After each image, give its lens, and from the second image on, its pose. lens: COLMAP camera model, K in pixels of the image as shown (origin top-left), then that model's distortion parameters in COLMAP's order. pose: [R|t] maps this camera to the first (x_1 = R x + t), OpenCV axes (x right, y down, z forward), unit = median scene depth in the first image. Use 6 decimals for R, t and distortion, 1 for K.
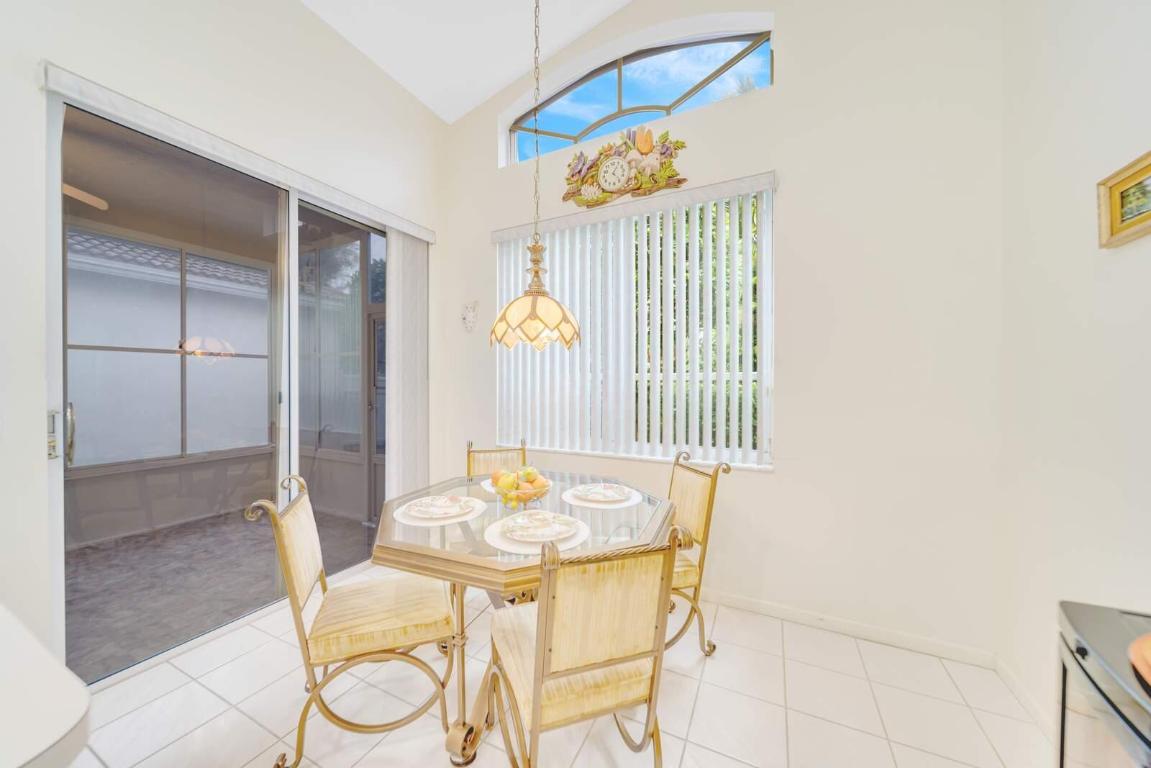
lens RADIAL K [[407.2, 0, 572.8], [0, 407.2, 392.1], [0, 0, 1]] dist [-0.022499, -0.000059]
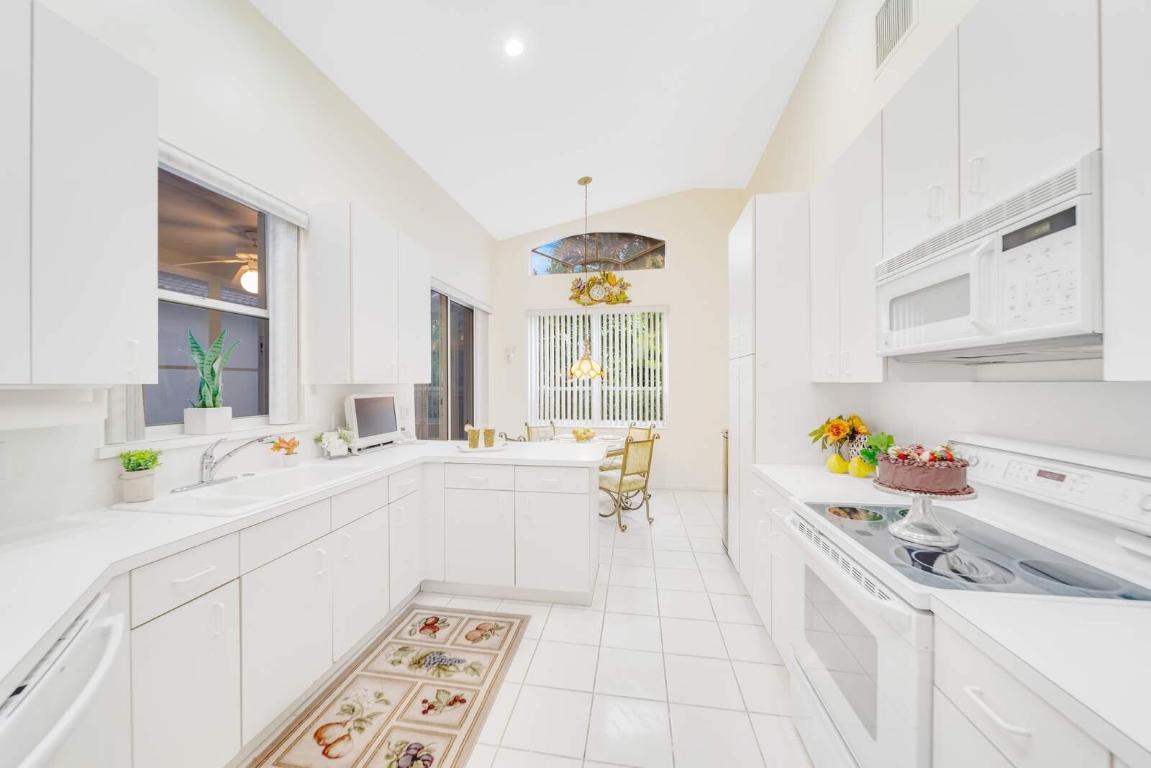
lens RADIAL K [[406.9, 0, 569.8], [0, 406.9, 386.6], [0, 0, 1]] dist [0.000447, -0.000118]
pose [[0.958618, -0.001718, 0.284690, -0.648768], [0.003593, 0.999975, -0.006064, -0.040094], [-0.284673, 0.006836, 0.958600, -0.994550]]
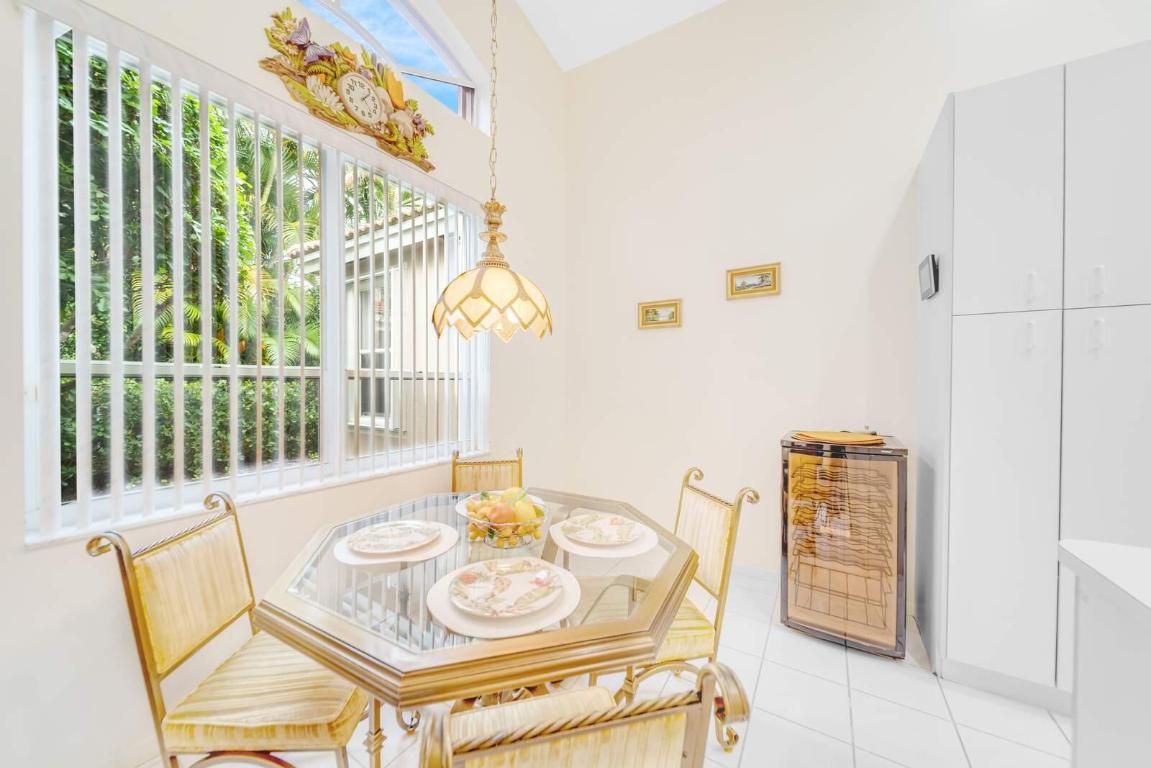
lens RADIAL K [[406.9, 0, 569.8], [0, 406.9, 386.6], [0, 0, 1]] dist [0.000447, -0.000118]
pose [[0.105687, -0.003633, 0.994393, -0.623091], [0.012897, 0.999914, 0.002282, -0.002573], [-0.994316, 0.012583, 0.105725, 0.550959]]
